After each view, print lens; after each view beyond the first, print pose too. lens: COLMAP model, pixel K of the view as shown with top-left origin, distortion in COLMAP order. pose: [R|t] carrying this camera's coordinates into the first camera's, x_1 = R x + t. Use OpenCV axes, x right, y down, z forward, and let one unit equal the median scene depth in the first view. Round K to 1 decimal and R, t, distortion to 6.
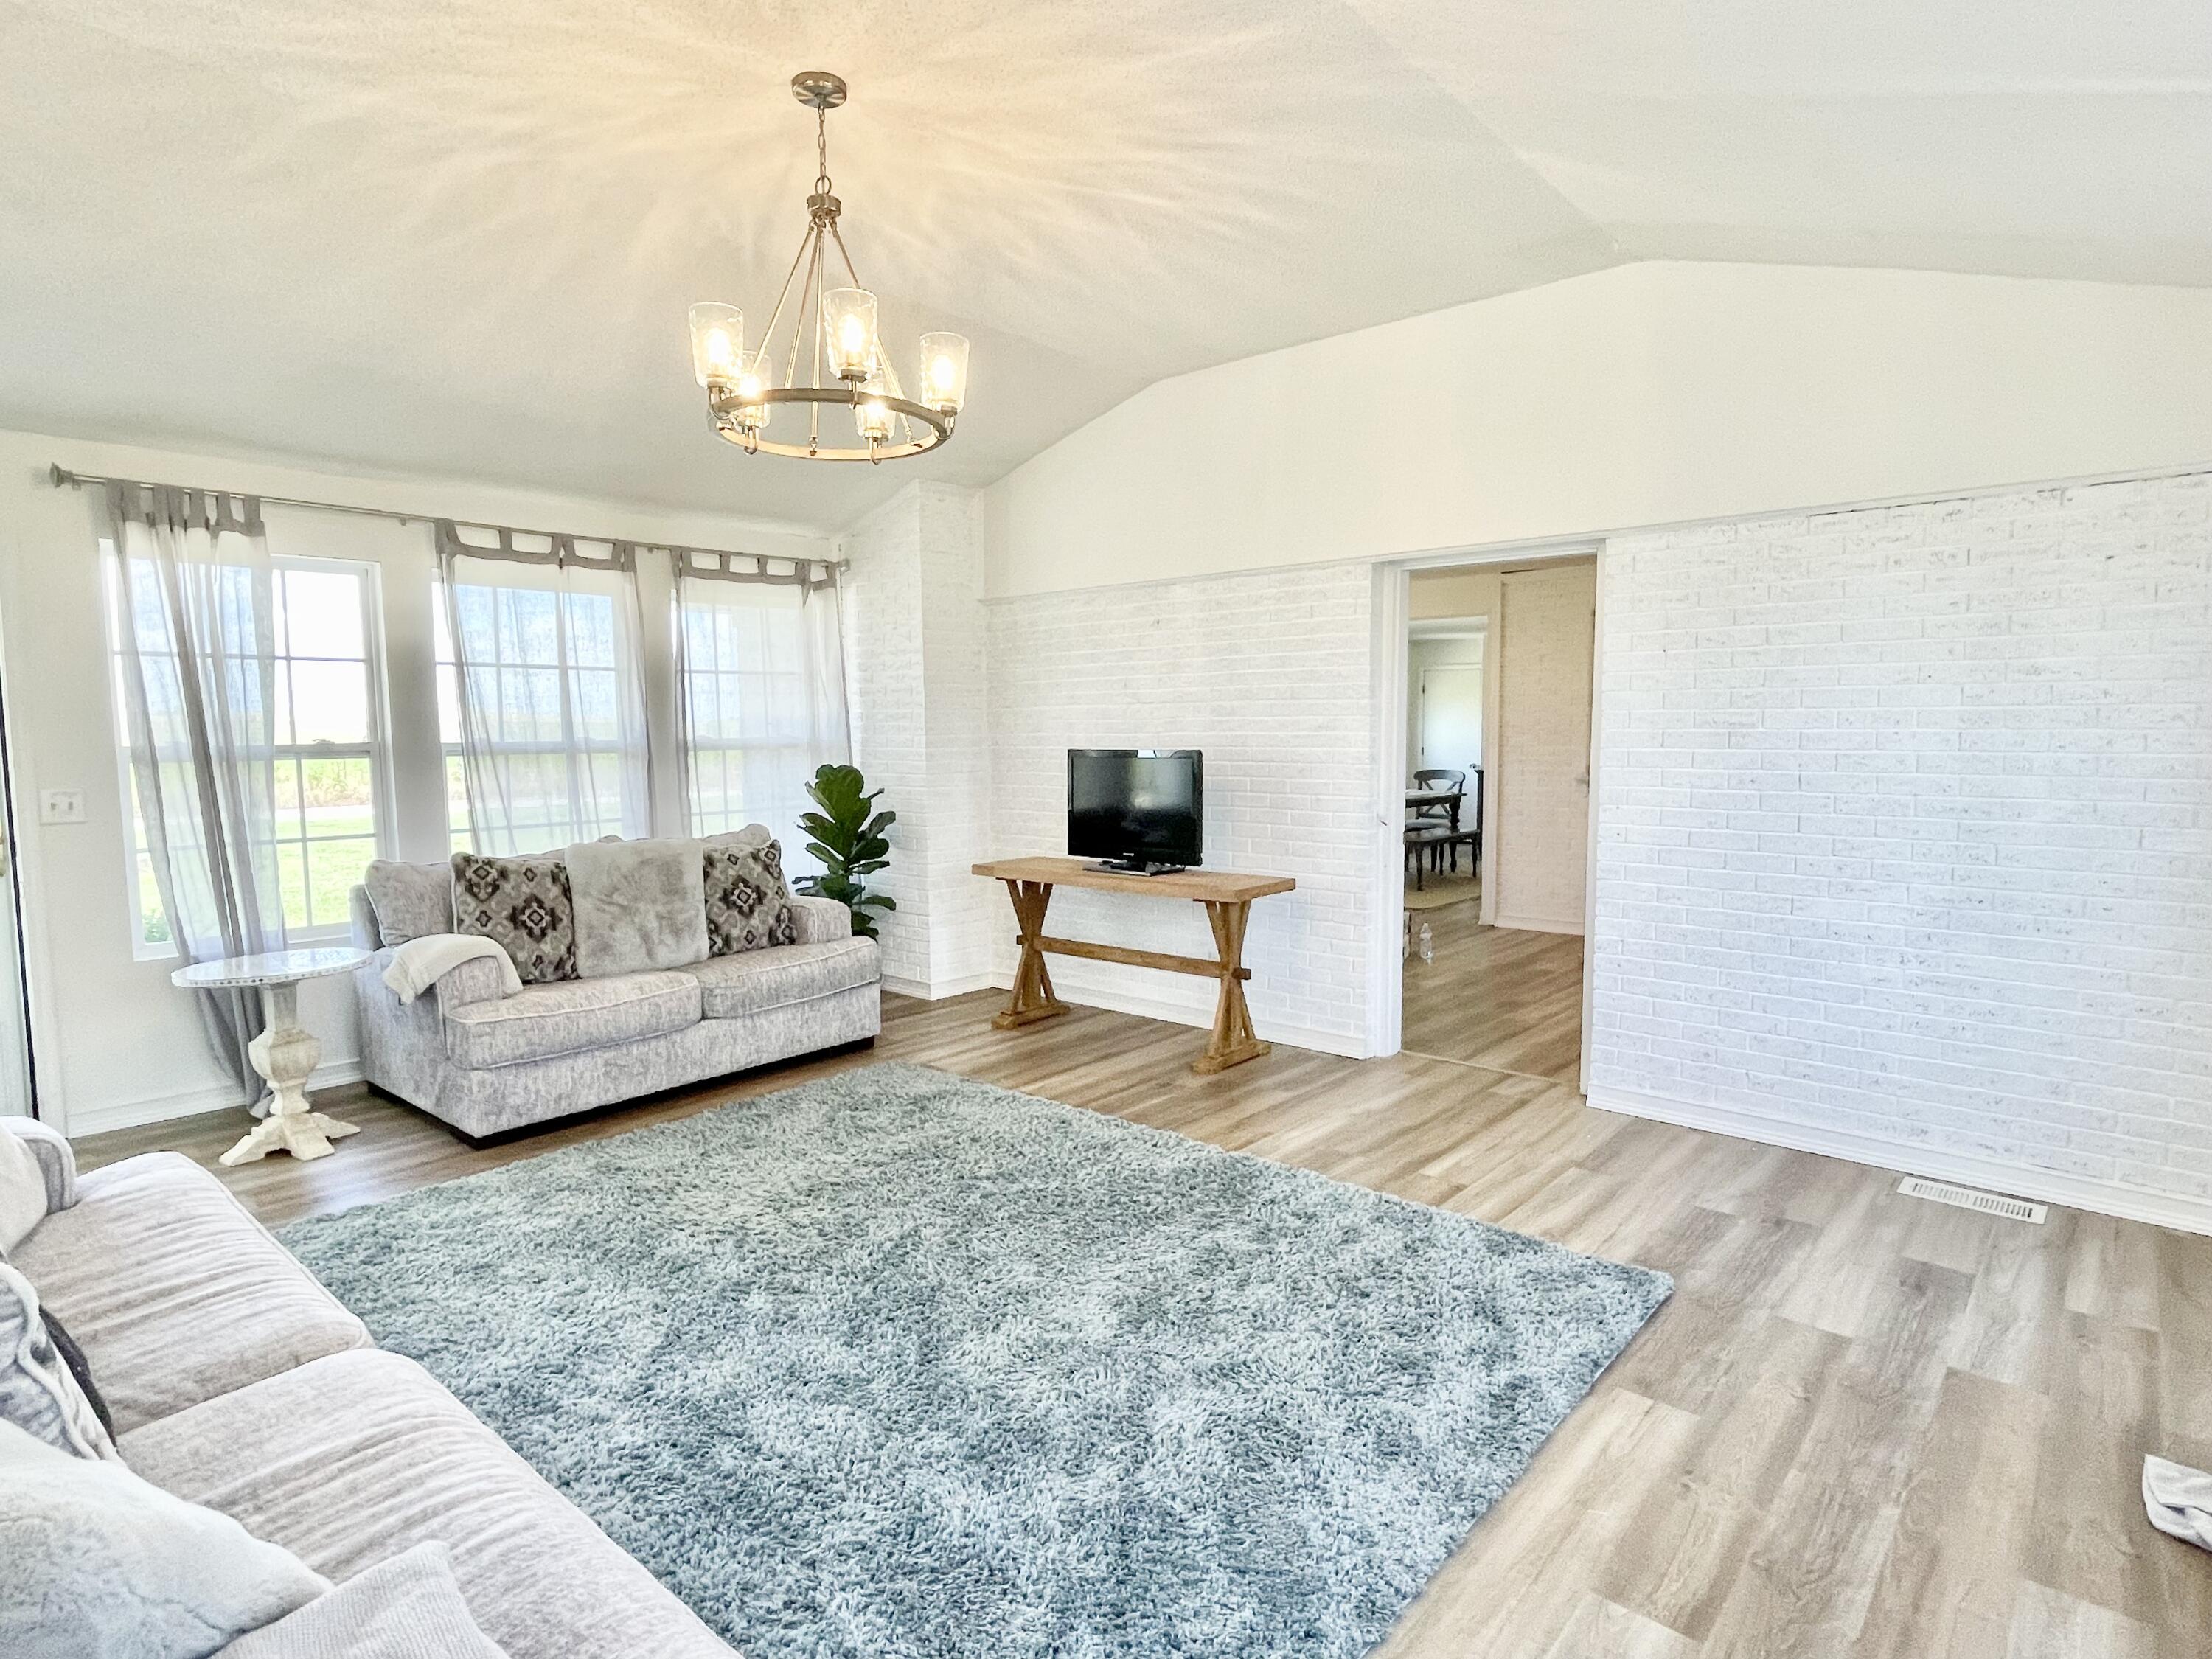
lens RADIAL K [[1195.8, 0, 1106.0], [0, 1195.8, 829.5], [0, 0, 1]] dist [-0.003661, -0.000603]
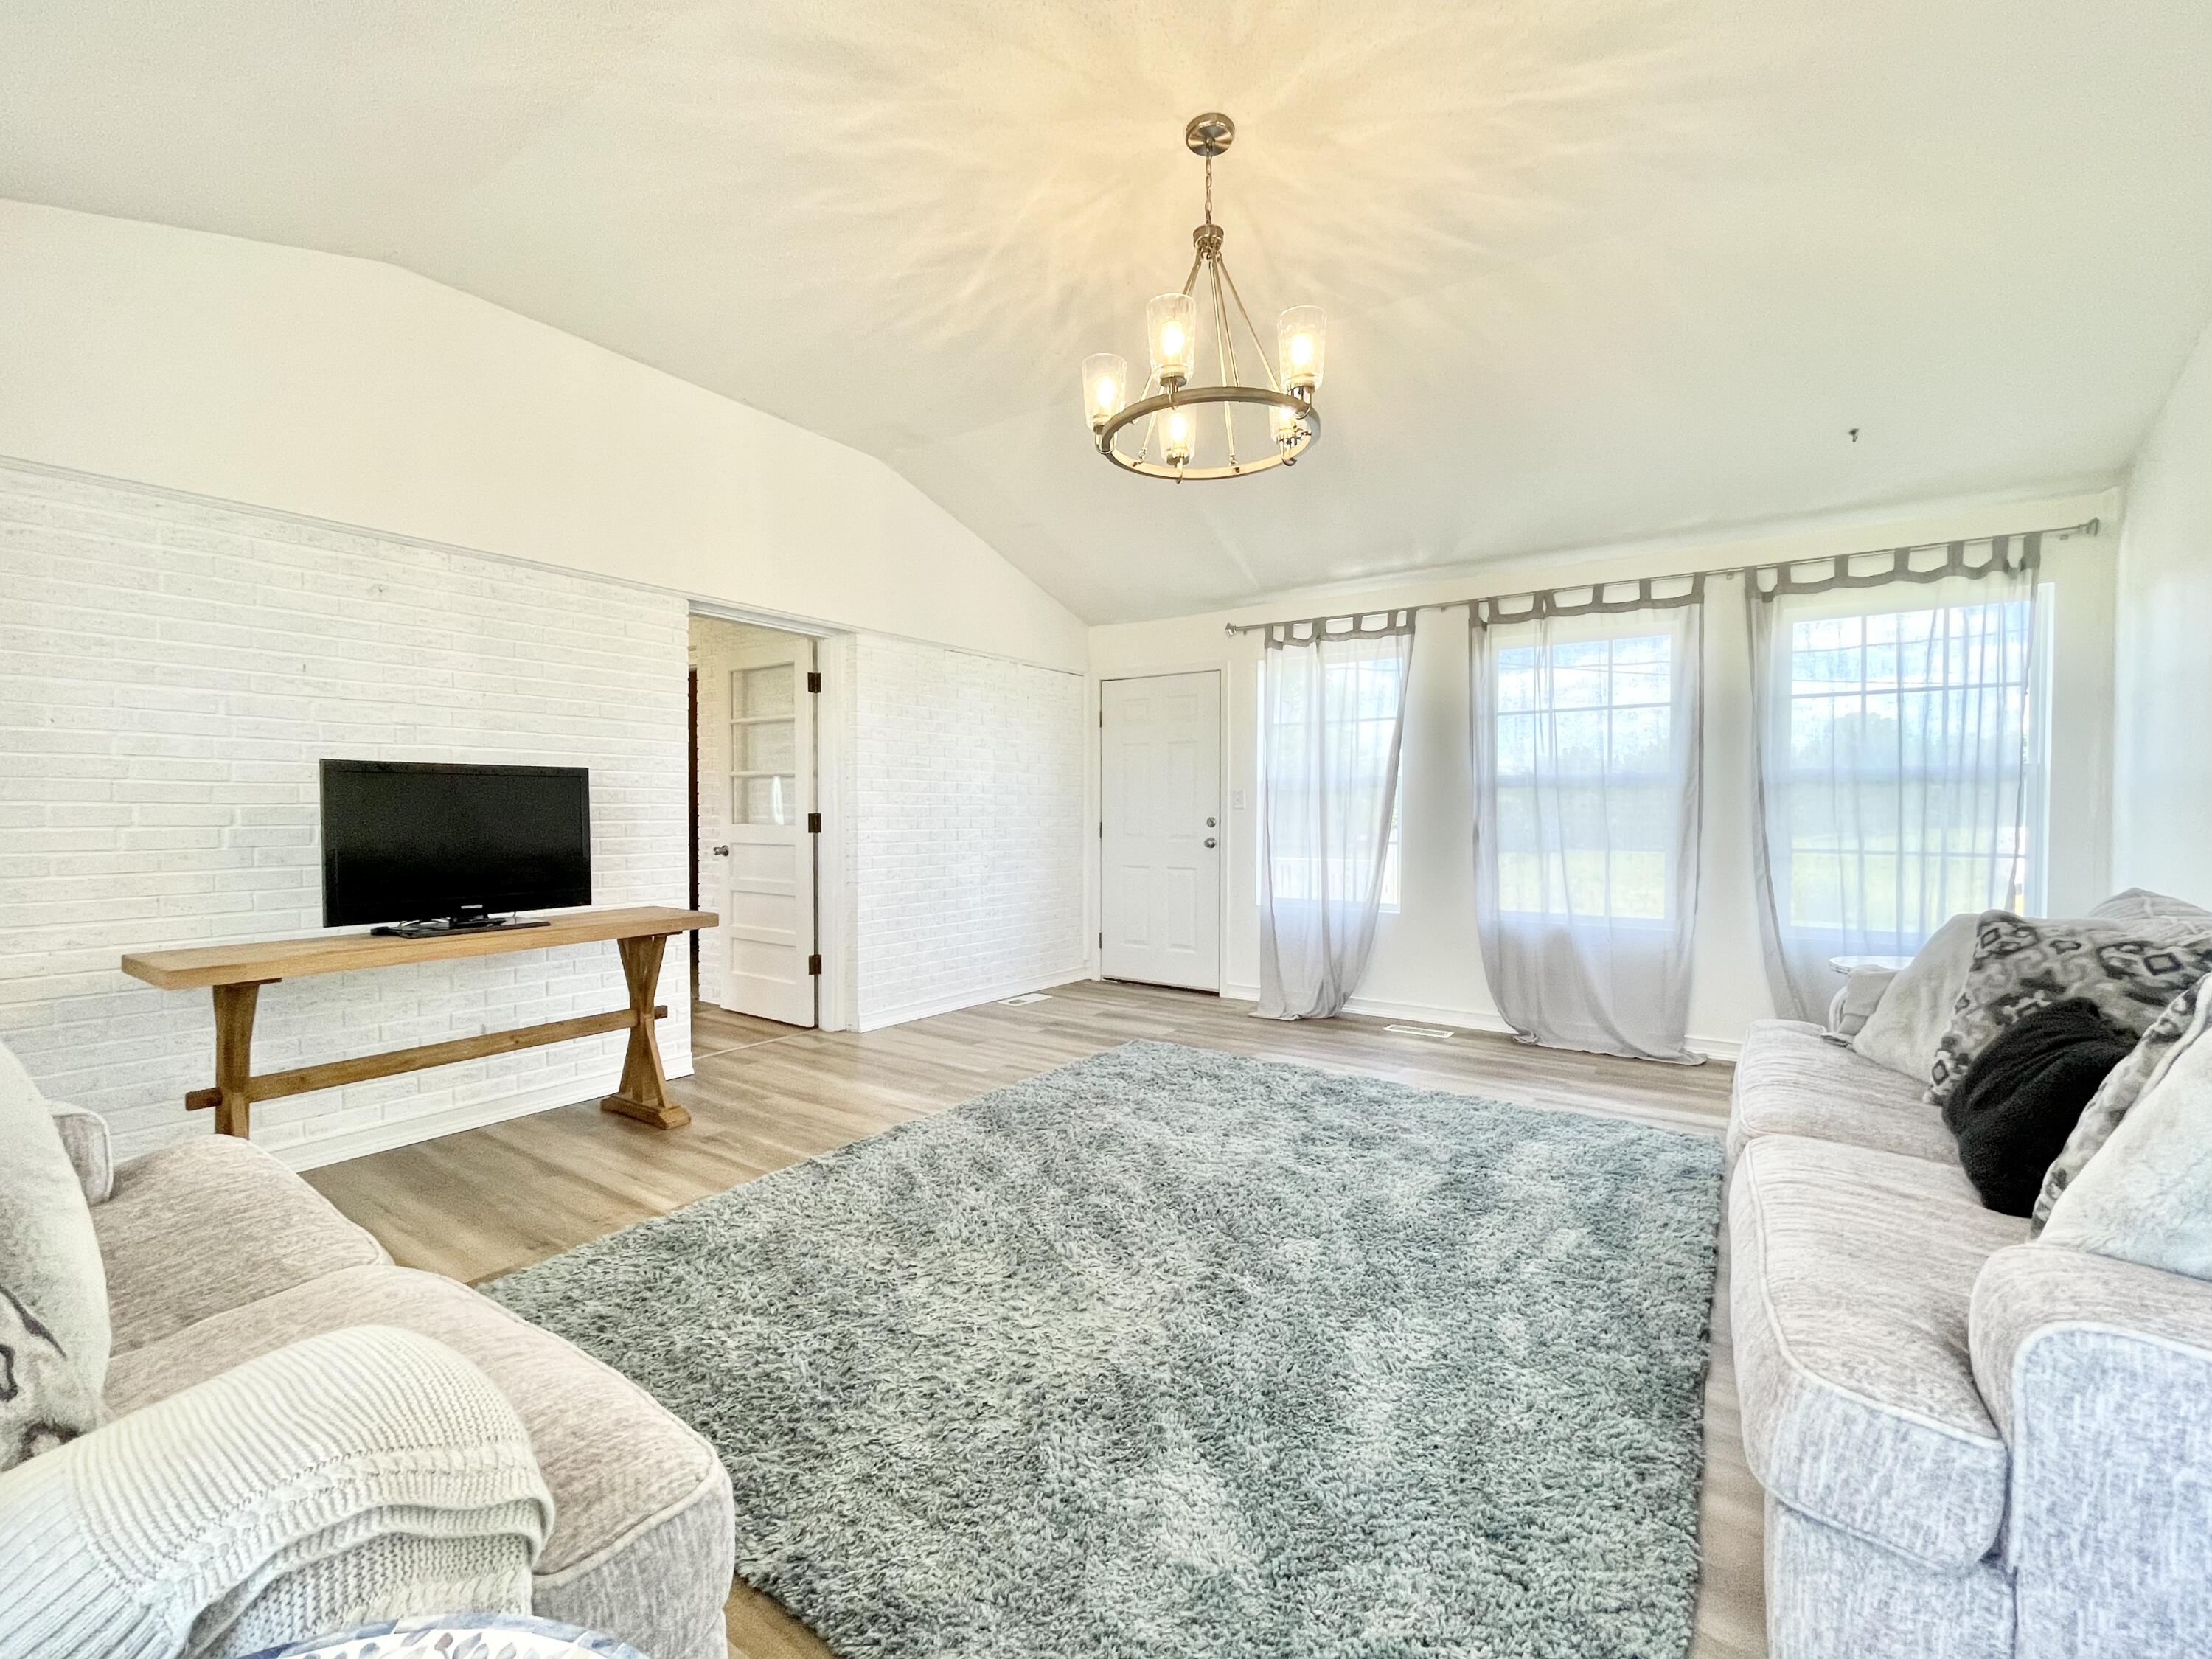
lens RADIAL K [[937.6, 0, 1106.0], [0, 937.6, 829.5], [0, 0, 1]] dist [-0.001556, -0.000310]
pose [[-0.116230, -0.018975, 0.993041, -0.641021], [0.082109, 0.996212, 0.028646, -0.012076], [-0.989823, 0.084867, -0.114231, 0.731694]]
